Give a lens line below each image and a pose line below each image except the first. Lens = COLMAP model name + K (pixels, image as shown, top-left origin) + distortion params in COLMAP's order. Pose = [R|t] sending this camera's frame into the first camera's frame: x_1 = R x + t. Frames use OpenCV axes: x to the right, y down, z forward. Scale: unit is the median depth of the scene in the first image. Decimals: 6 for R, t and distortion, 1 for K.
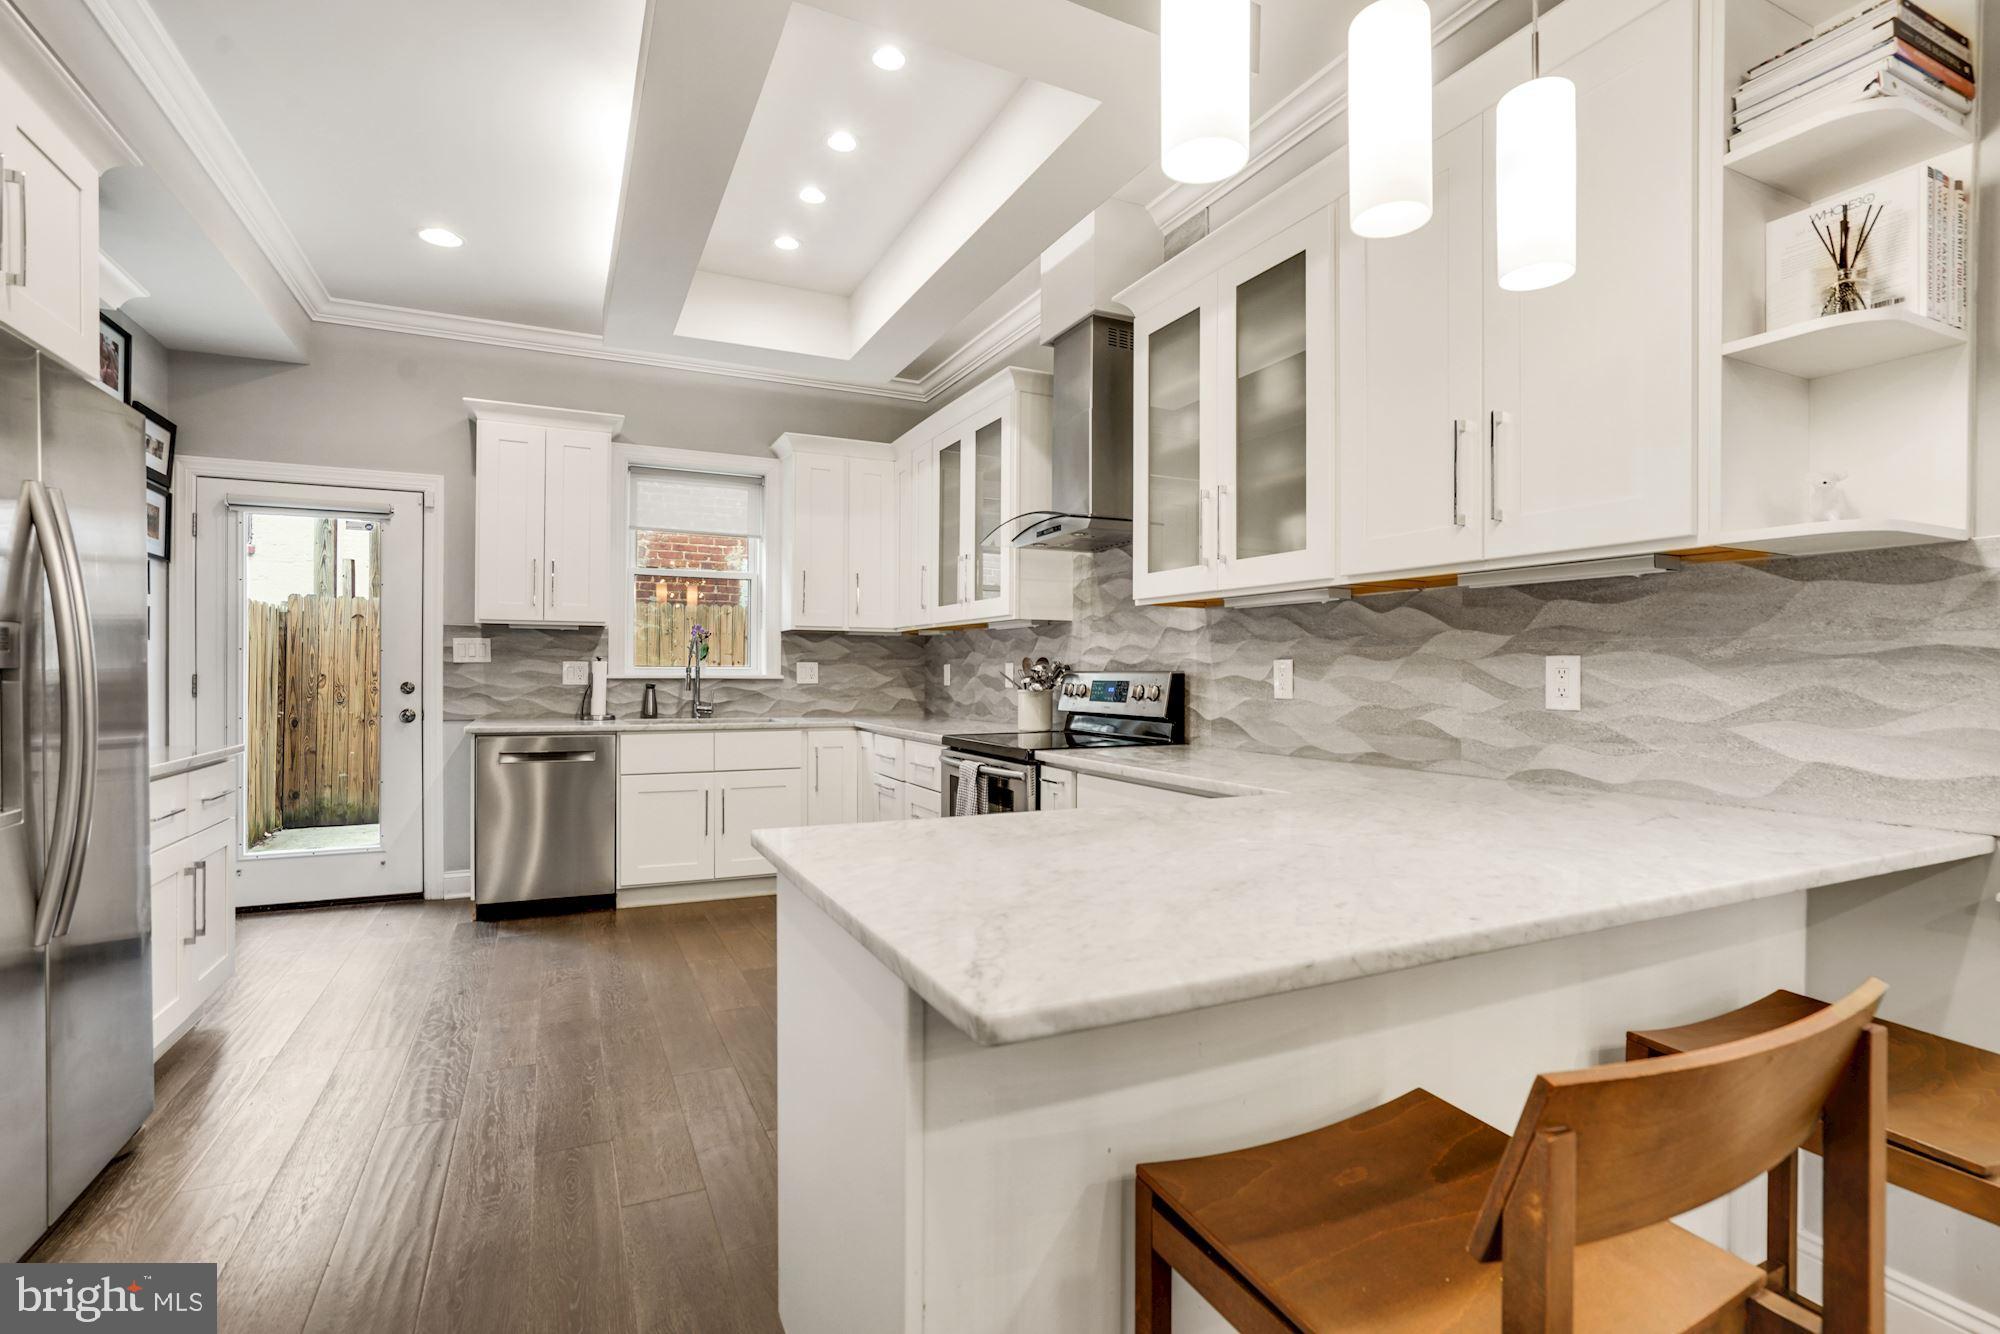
lens RADIAL K [[933.0, 0, 1000.5], [0, 933.0, 672.2], [0, 0, 1]] dist [-0.018446, 0.003688]
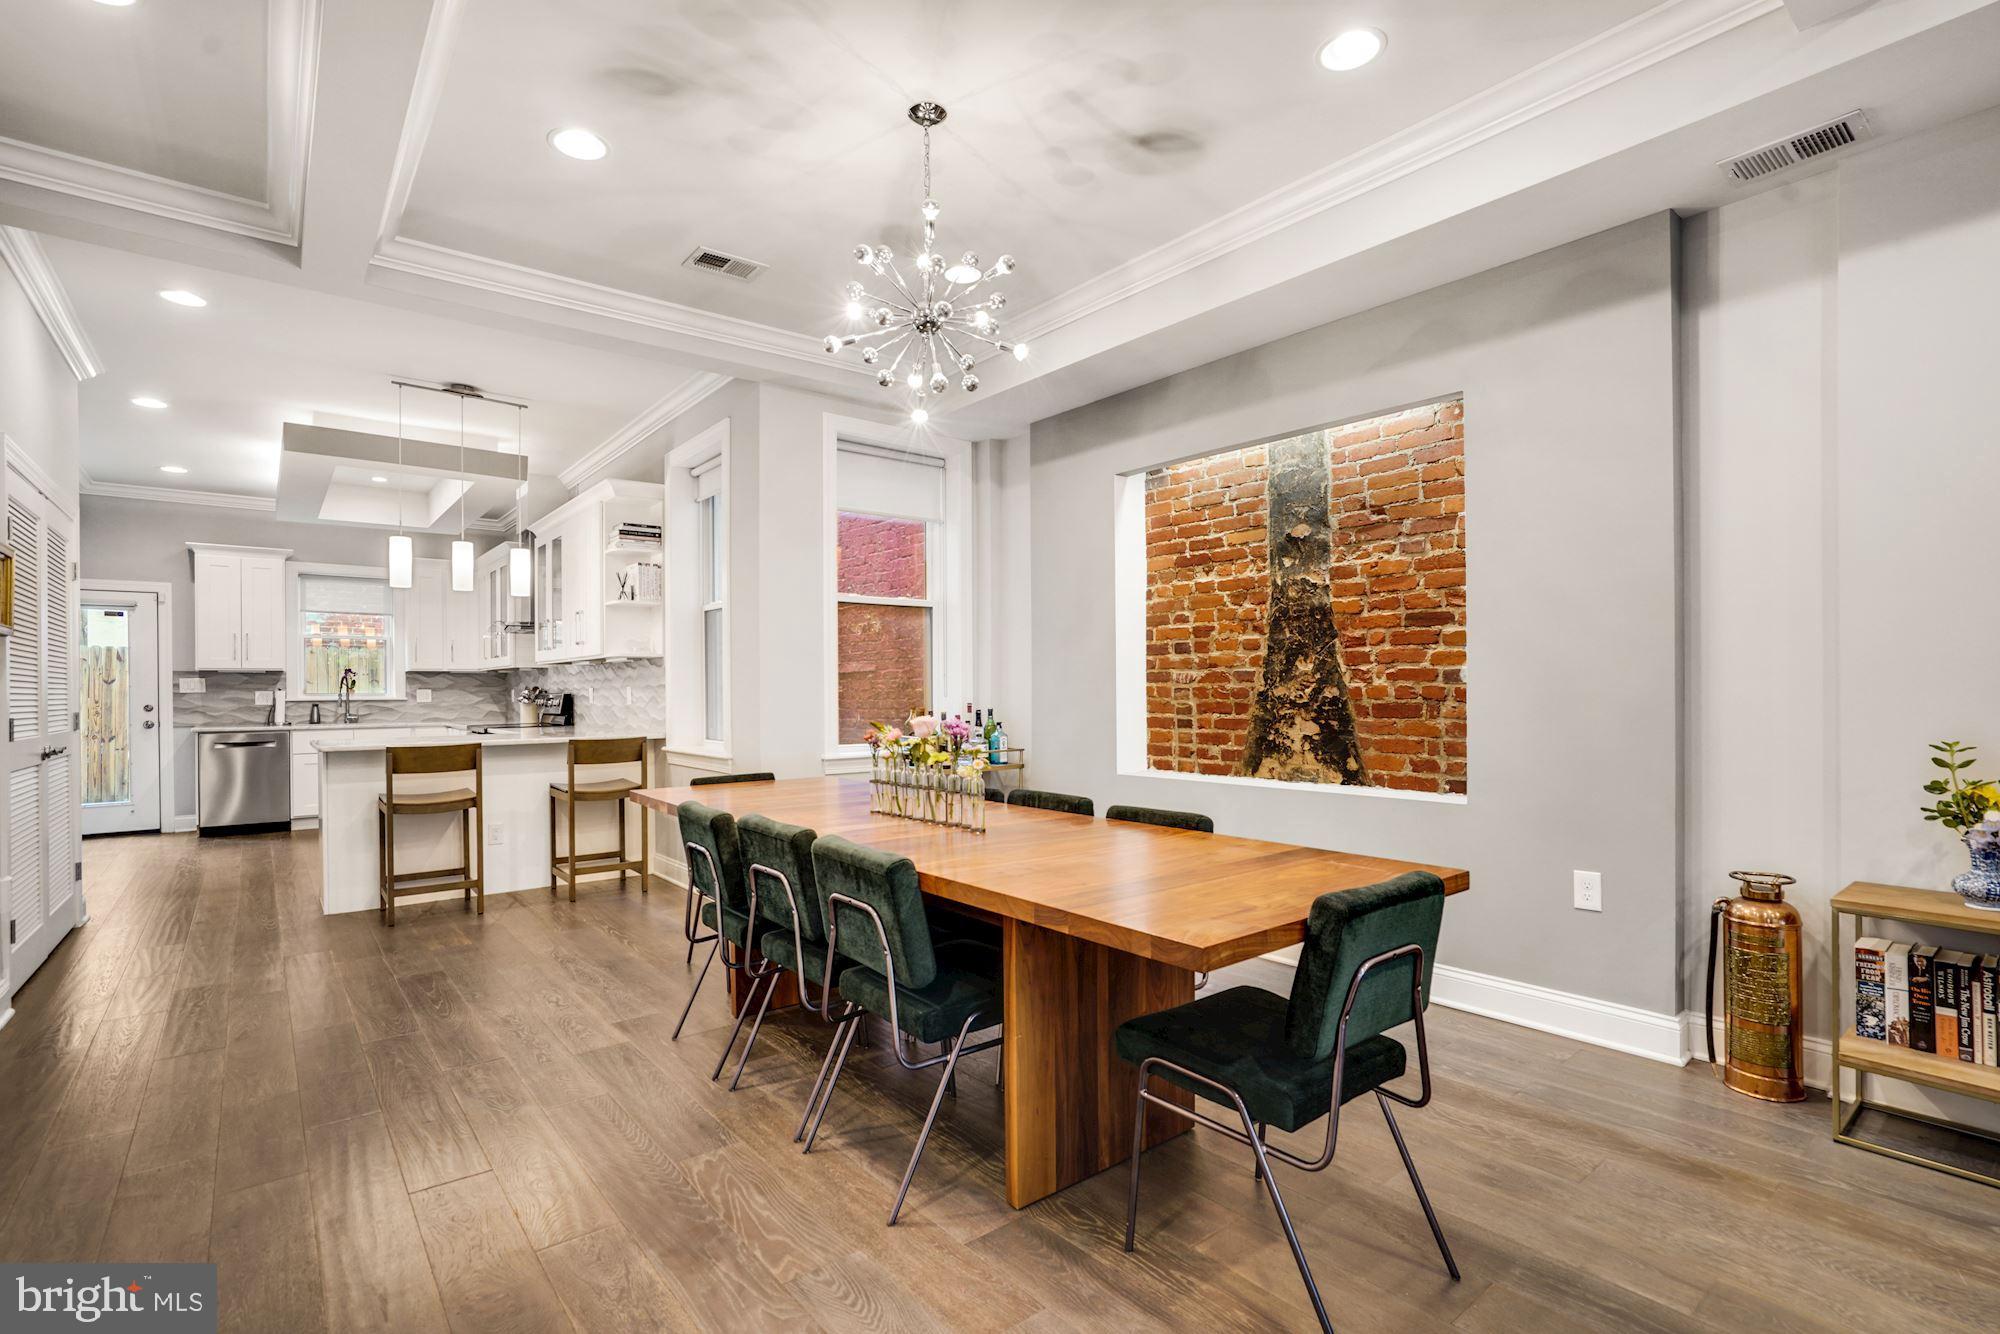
lens RADIAL K [[933.0, 0, 1040.5], [0, 933.0, 684.5], [0, 0, 1]] dist [-0.018446, 0.003688]
pose [[0.967733, -0.011298, 0.251725, 0.511687], [0.012096, 0.999926, -0.001625, -0.003979], [-0.251688, 0.004617, 0.967797, -1.028431]]
